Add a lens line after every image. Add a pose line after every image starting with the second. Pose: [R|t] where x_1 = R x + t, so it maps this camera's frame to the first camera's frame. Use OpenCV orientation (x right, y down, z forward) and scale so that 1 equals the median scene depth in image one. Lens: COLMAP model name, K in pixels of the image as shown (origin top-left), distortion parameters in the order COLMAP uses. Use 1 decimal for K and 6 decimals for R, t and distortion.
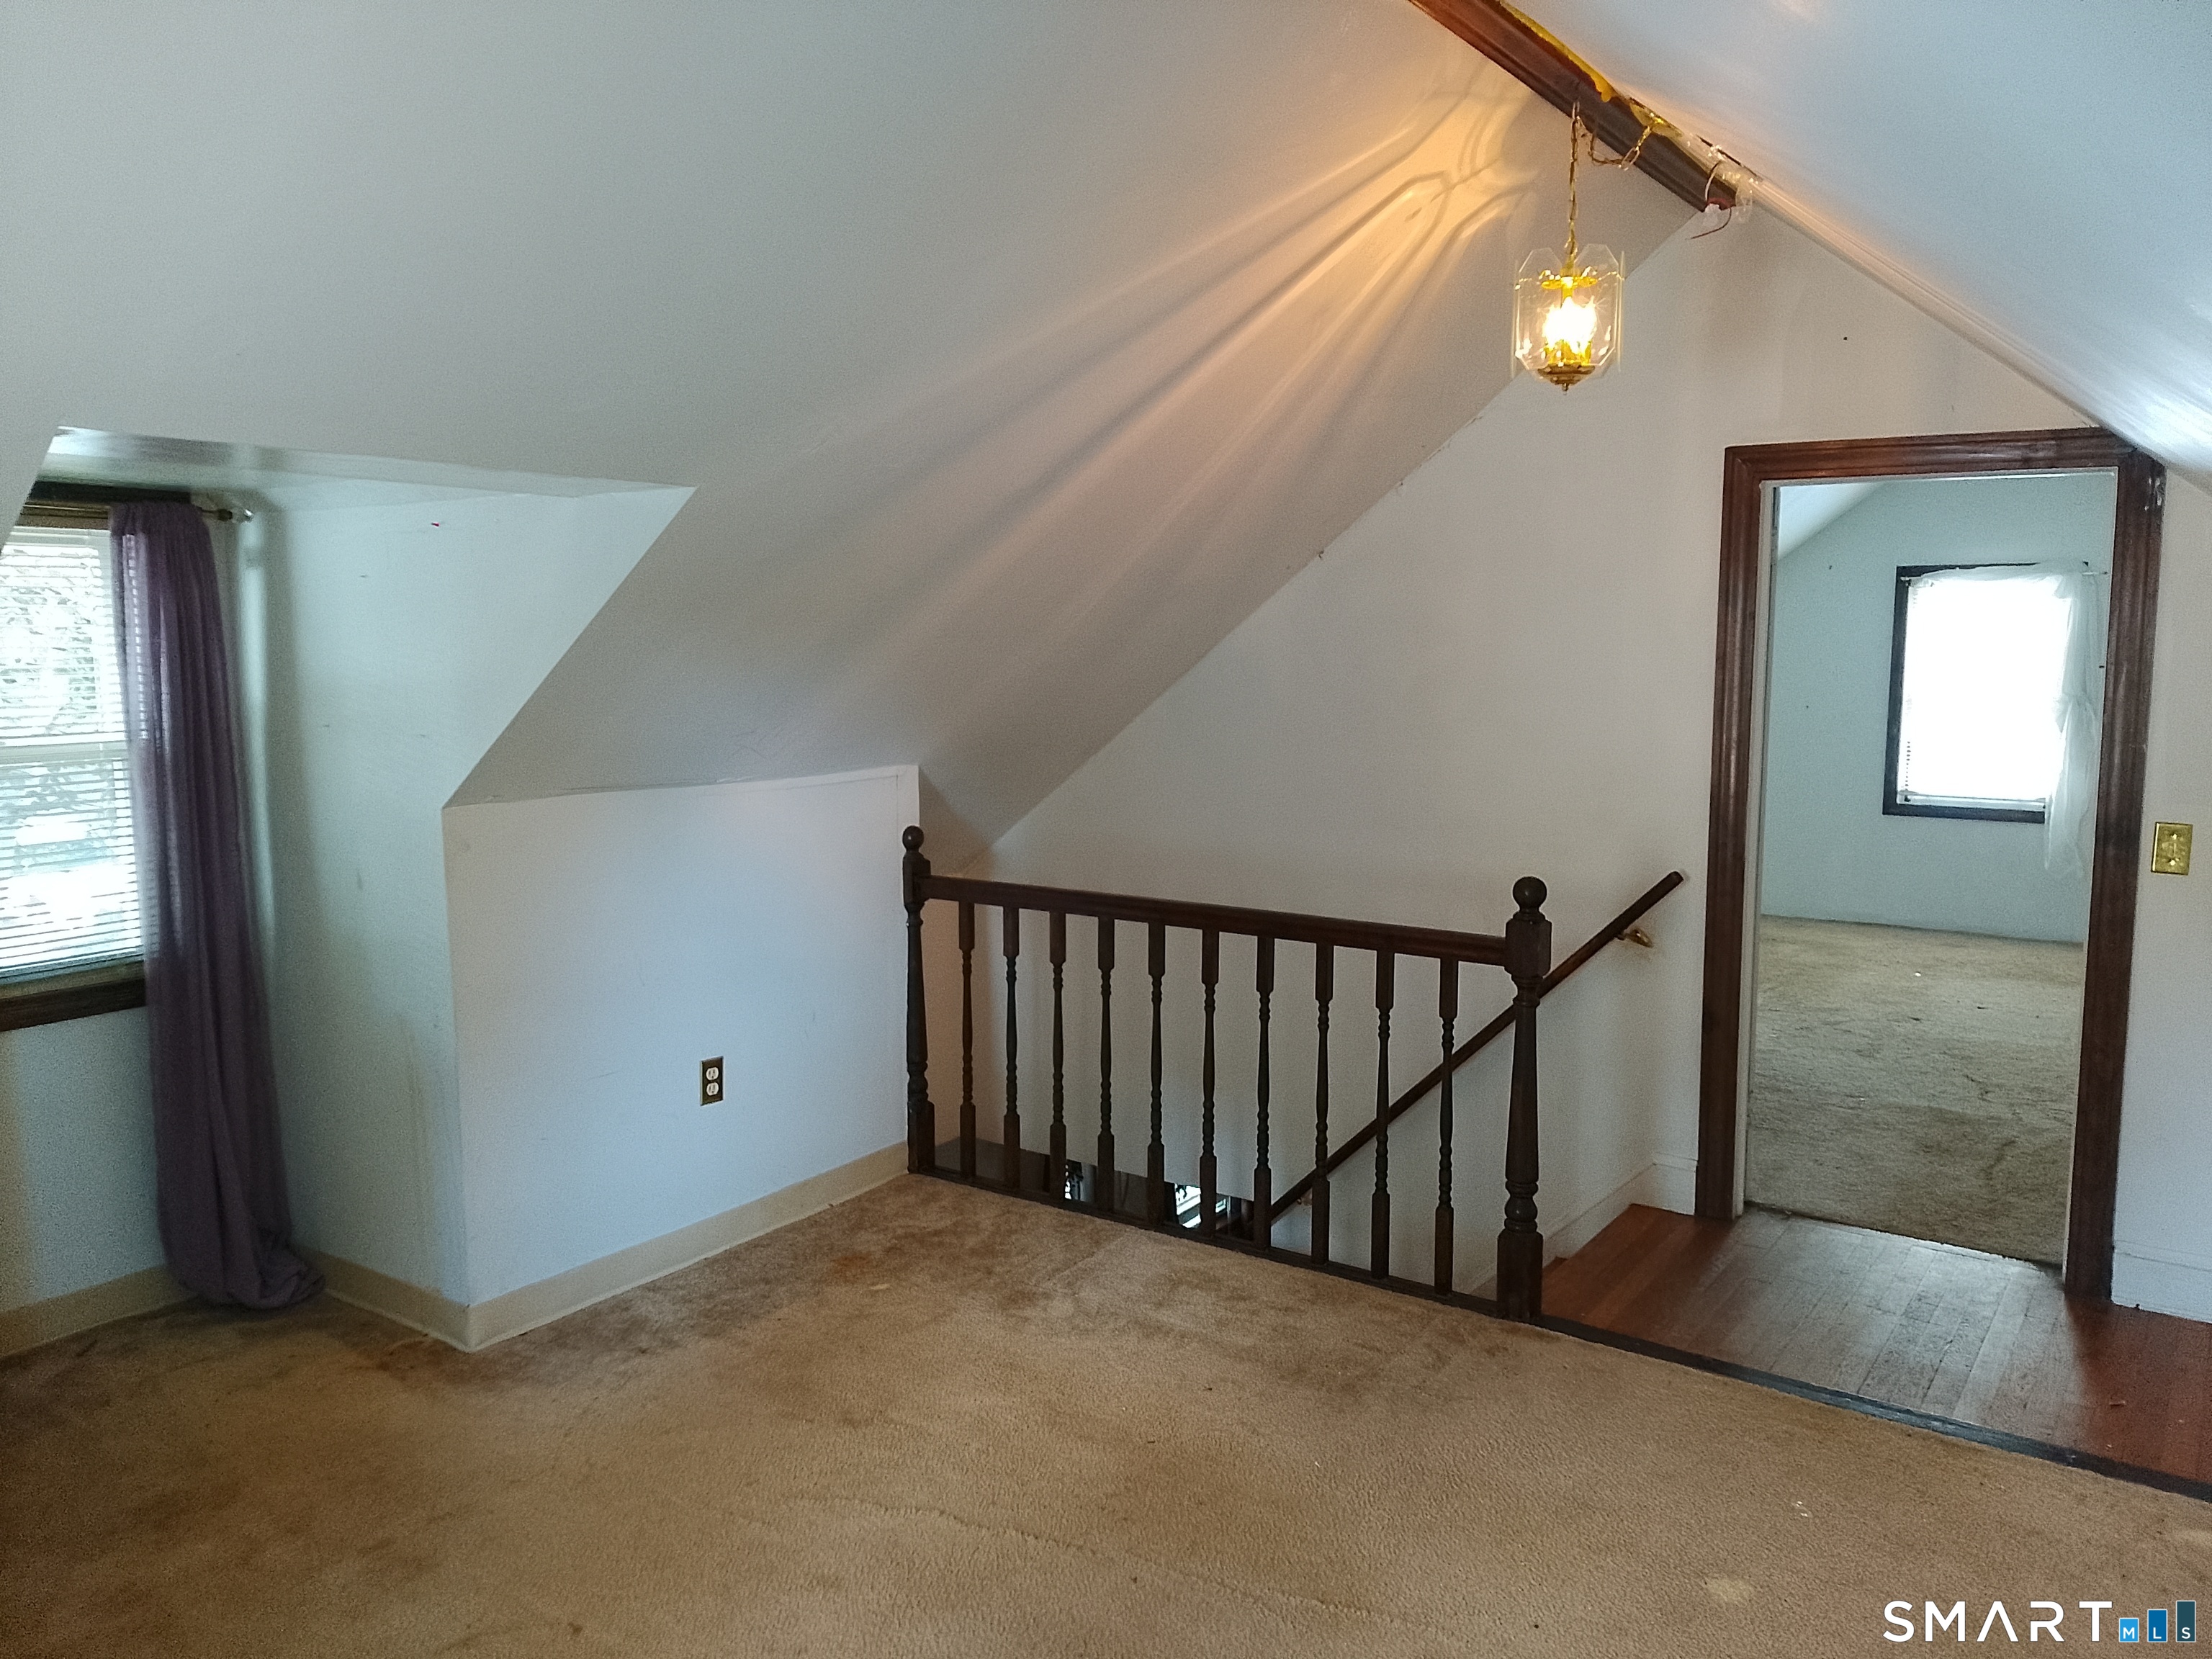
lens RADIAL K [[1644.3, 0, 1086.7], [0, 1644.3, 836.5], [0, 0, 1]] dist [0.088299, -0.141222]
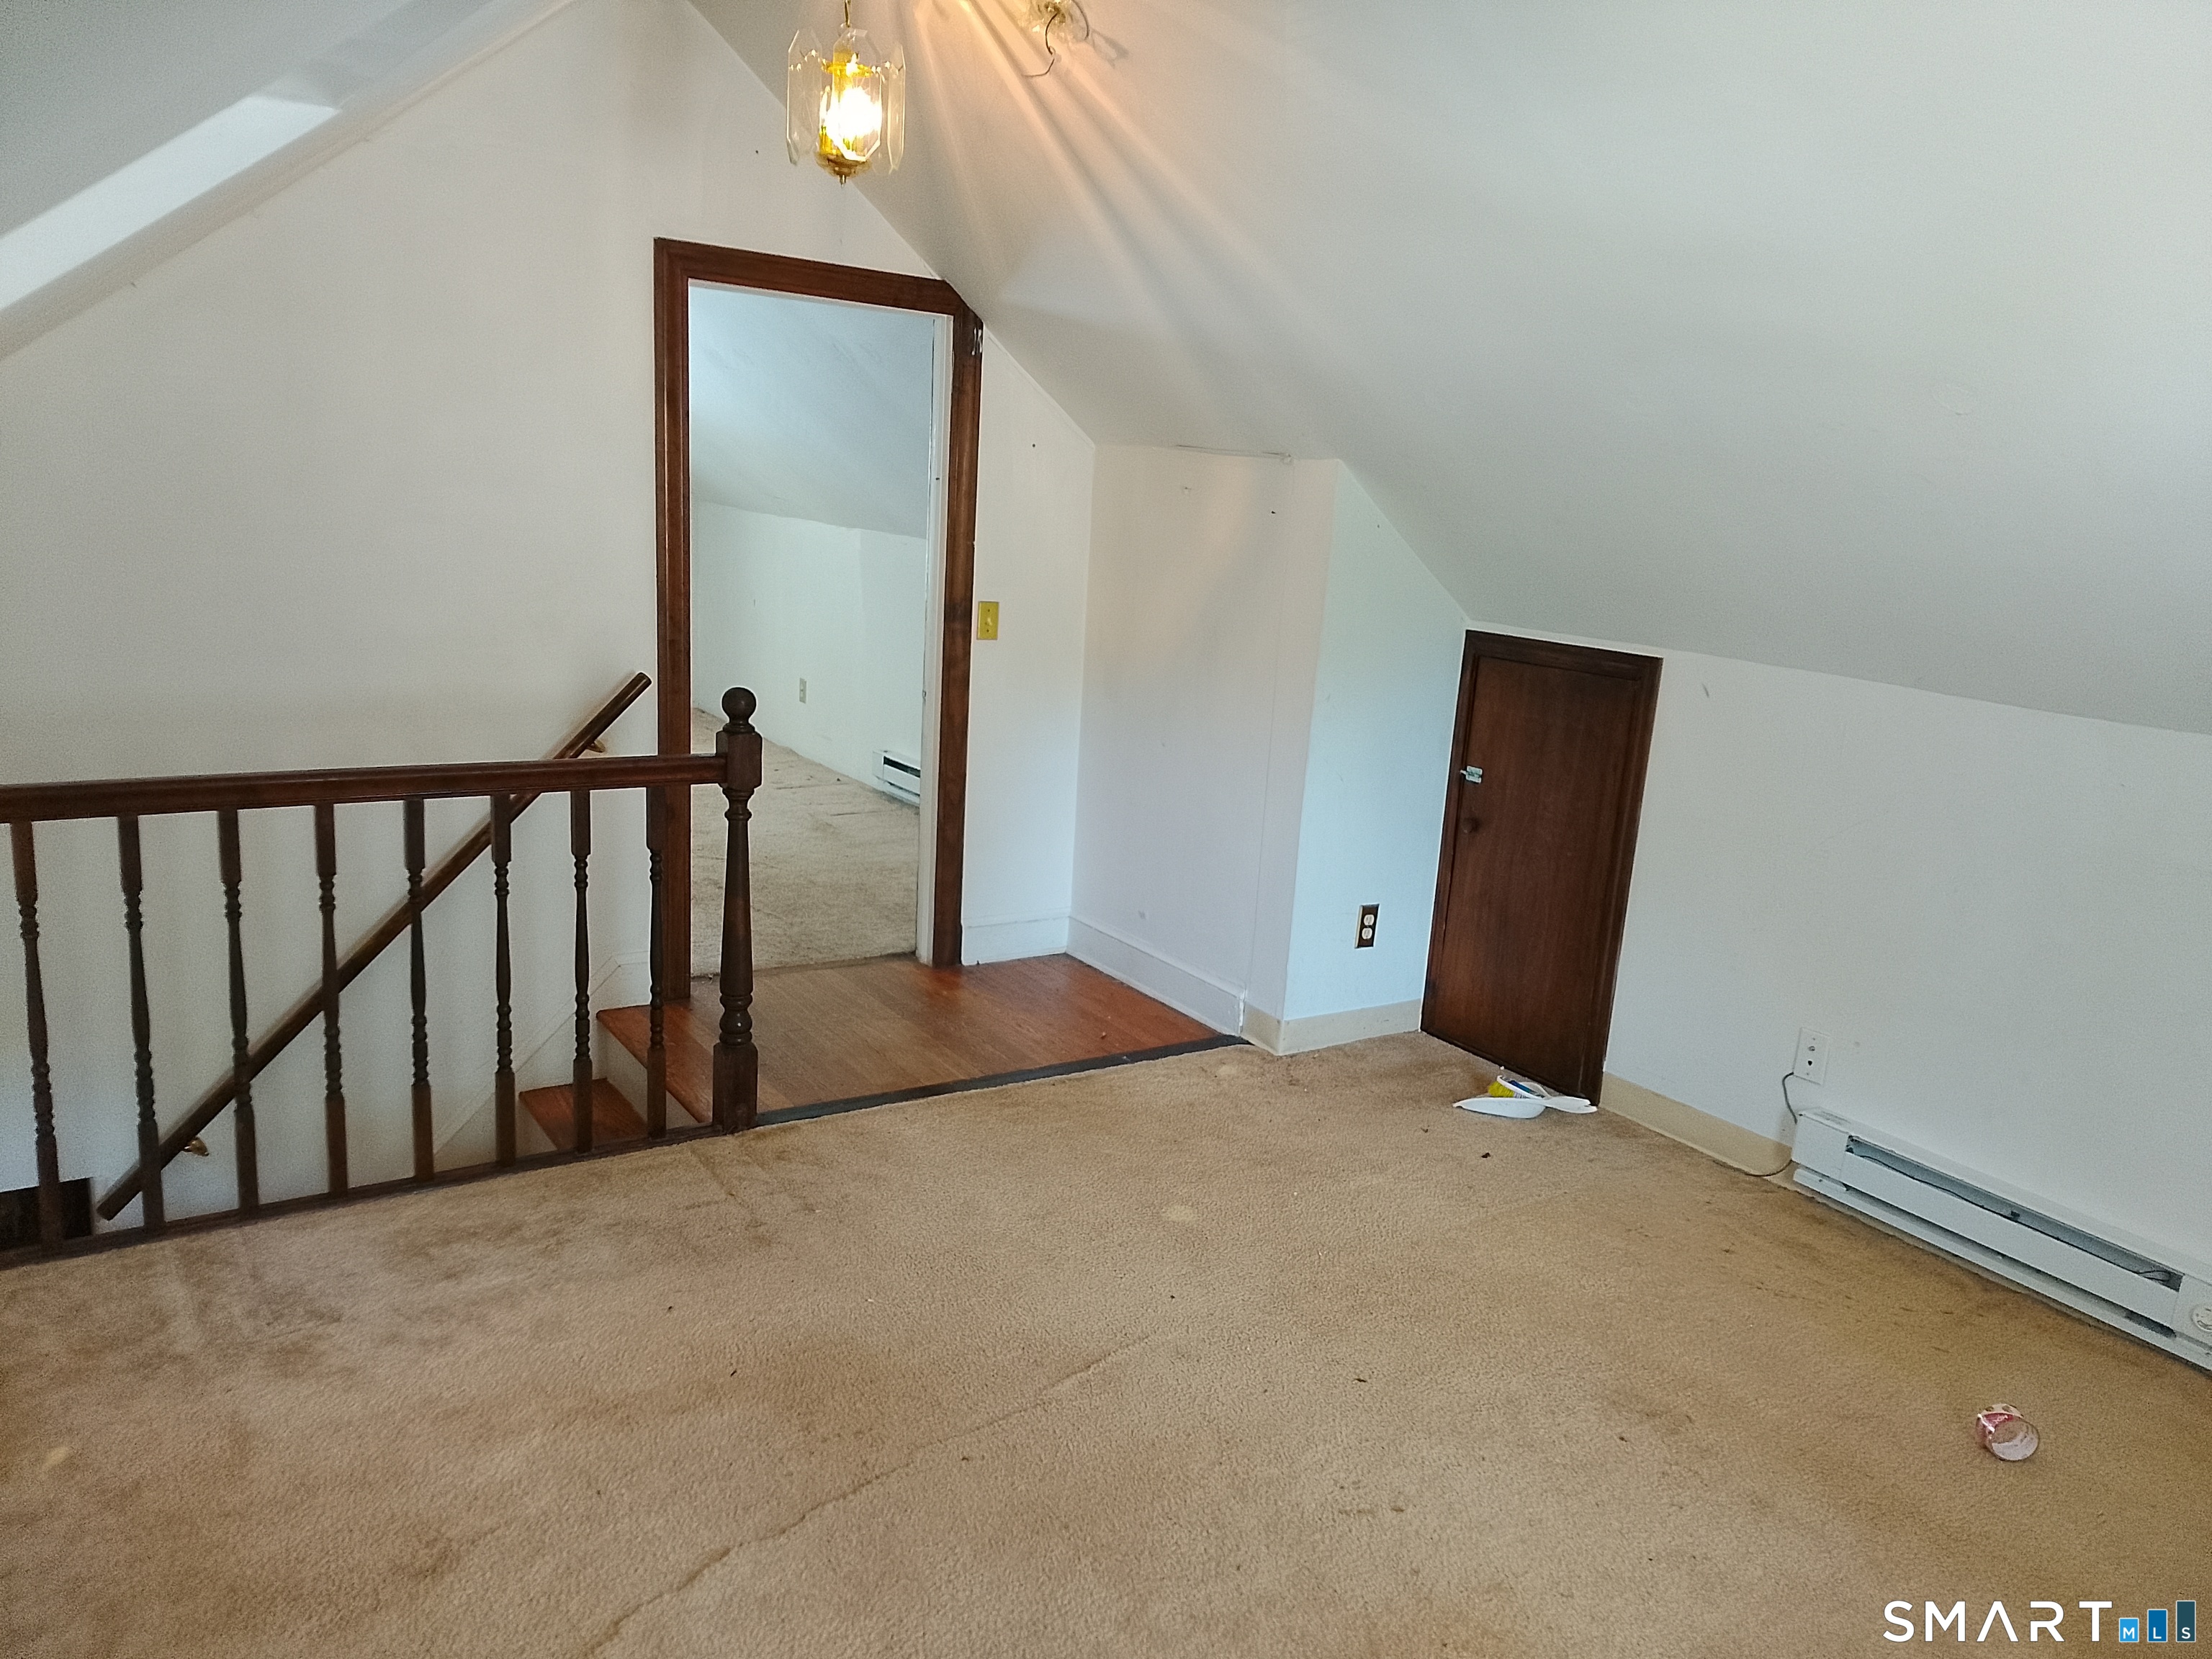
lens RADIAL K [[1625.9, 0, 1103.8], [0, 1625.9, 805.5], [0, 0, 1]] dist [0.221441, -0.319438]
pose [[0.371893, -0.165325, 0.913435, -0.525828], [0.064254, 0.986237, 0.152341, -0.038317], [-0.926049, 0.002037, 0.377398, 0.409251]]
